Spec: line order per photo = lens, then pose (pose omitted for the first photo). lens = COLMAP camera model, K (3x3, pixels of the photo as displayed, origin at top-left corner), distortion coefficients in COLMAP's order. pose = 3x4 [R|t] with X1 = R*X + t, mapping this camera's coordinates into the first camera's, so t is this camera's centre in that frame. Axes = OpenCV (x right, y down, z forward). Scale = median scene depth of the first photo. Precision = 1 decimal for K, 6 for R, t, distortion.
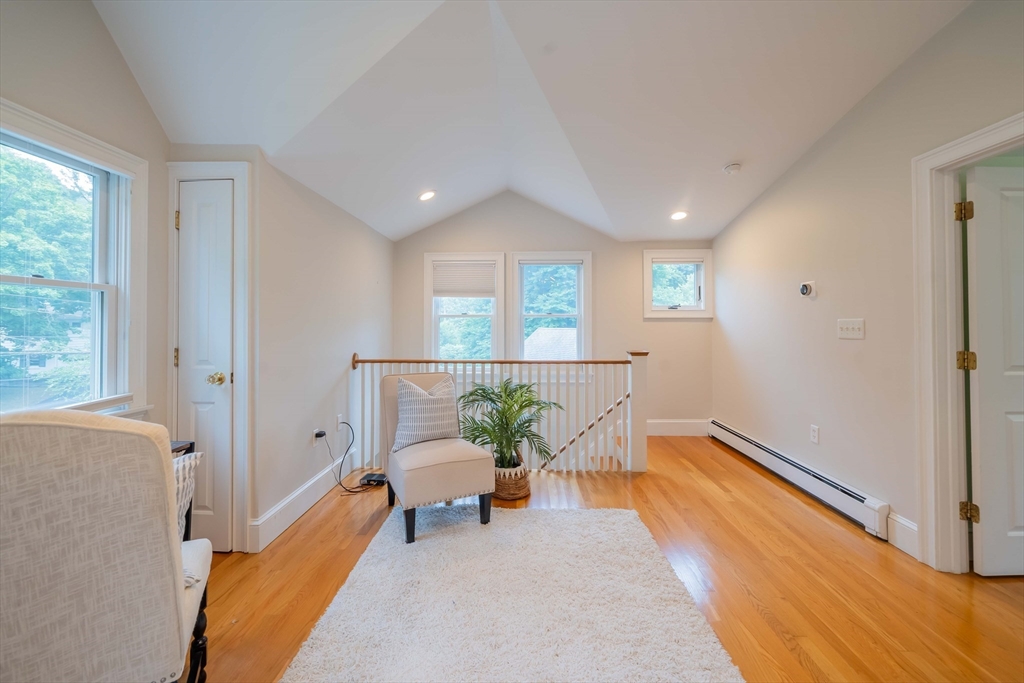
lens RADIAL K [[421.8, 0, 498.6], [0, 421.8, 314.1], [0, 0, 1]] dist [-0.003581, 0.000168]
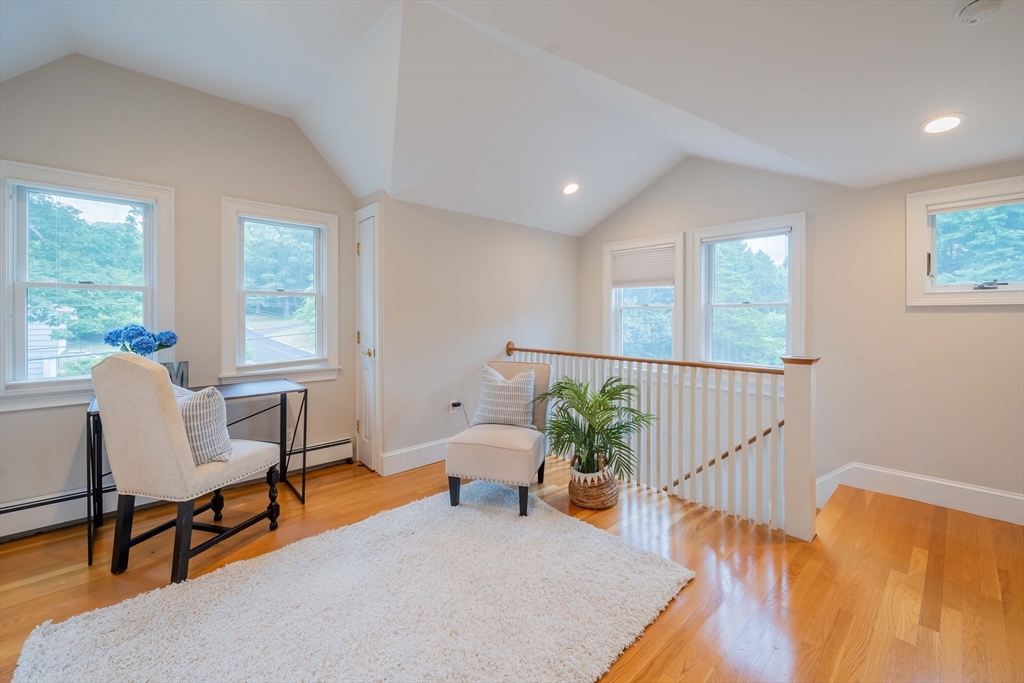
lens RADIAL K [[406.4, 0, 495.4], [0, 406.4, 315.3], [0, 0, 1]] dist [-0.005830, 0.000284]
pose [[0.698708, -0.001966, -0.715404, 0.489630], [0.015685, 0.999798, 0.012571, 0.007491], [0.715235, -0.020005, 0.698598, 0.234120]]
